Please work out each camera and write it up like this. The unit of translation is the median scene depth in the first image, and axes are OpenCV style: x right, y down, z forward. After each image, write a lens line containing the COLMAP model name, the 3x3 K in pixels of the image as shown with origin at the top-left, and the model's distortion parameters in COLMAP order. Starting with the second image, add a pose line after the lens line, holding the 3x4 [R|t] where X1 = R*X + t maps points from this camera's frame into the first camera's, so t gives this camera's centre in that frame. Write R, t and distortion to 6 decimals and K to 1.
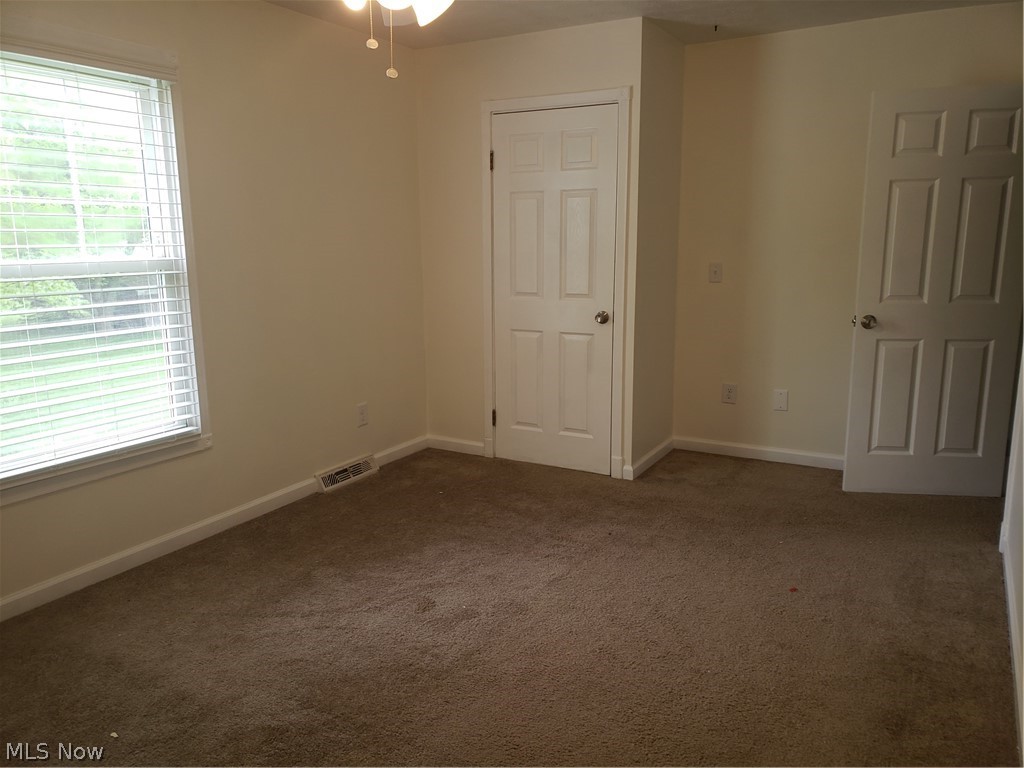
lens RADIAL K [[789.7, 0, 512.0], [0, 789.7, 389.3], [0, 0, 1]] dist [0.012124, 0.011501]
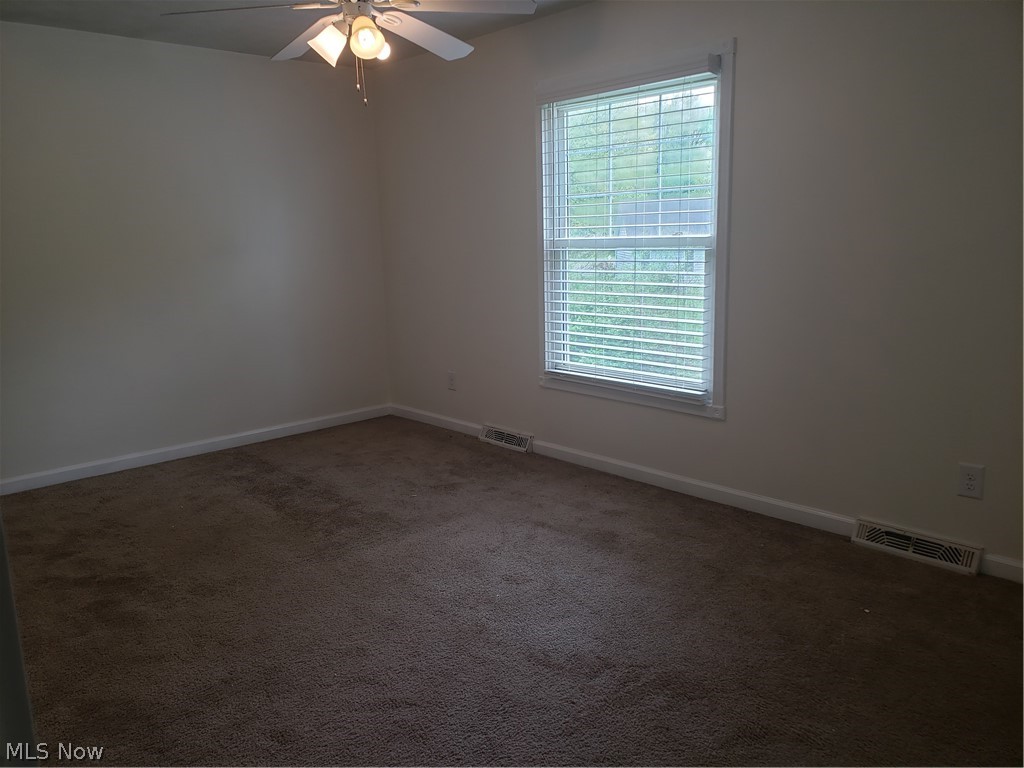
lens RADIAL K [[789.7, 0, 511.8], [0, 789.7, 379.2], [0, 0, 1]] dist [0.012124, 0.011501]
pose [[-0.311358, 0.205465, -0.927815, 0.560206], [-0.141731, 0.955386, 0.259133, -0.177245], [0.939664, 0.212183, -0.268346, 0.866221]]
